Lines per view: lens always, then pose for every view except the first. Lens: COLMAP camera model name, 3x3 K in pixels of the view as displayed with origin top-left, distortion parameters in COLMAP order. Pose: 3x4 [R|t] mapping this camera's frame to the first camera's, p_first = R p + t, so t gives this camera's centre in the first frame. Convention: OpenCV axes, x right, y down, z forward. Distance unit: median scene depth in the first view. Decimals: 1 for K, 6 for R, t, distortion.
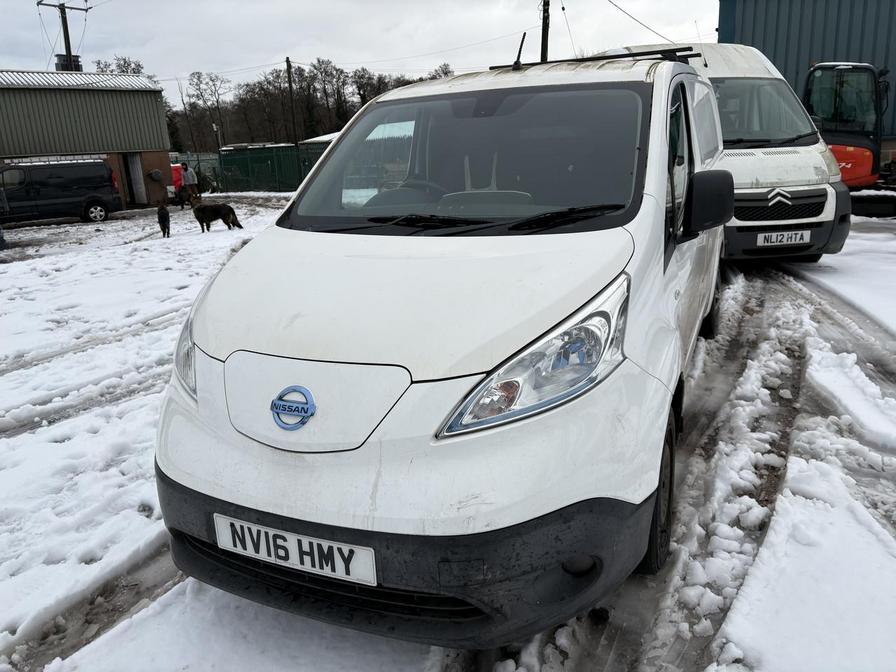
lens RADIAL K [[693.0, 0, 444.9], [0, 693.0, 327.7], [0, 0, 1]] dist [0.032278, -0.031159]
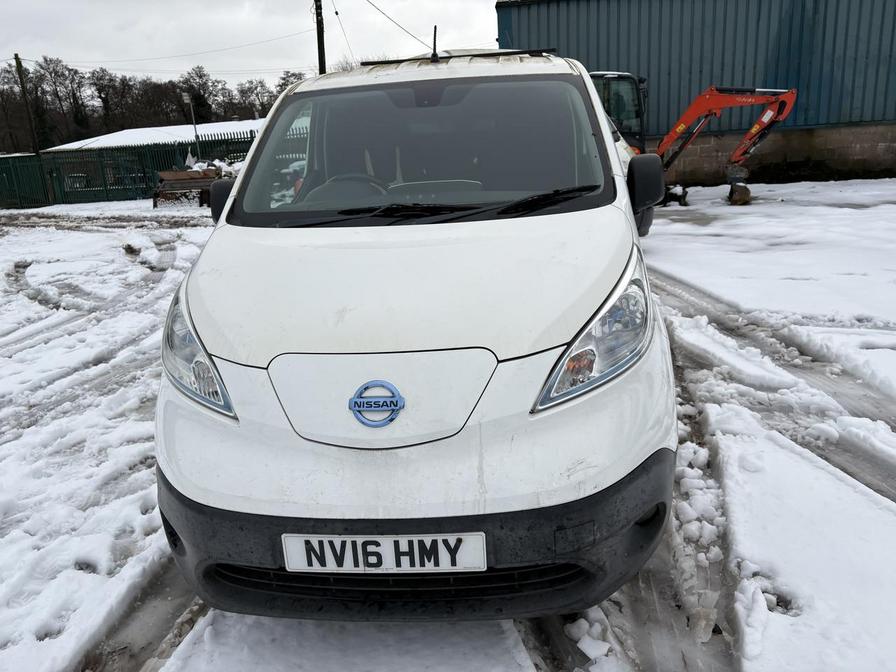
lens RADIAL K [[693.0, 0, 452.3], [0, 693.0, 336.6], [0, 0, 1]] dist [0.032278, -0.031159]
pose [[0.941190, -0.101296, 0.322336, -0.326099], [0.100682, 0.994744, 0.018622, 0.013239], [-0.322528, 0.014927, 0.946442, 0.056257]]
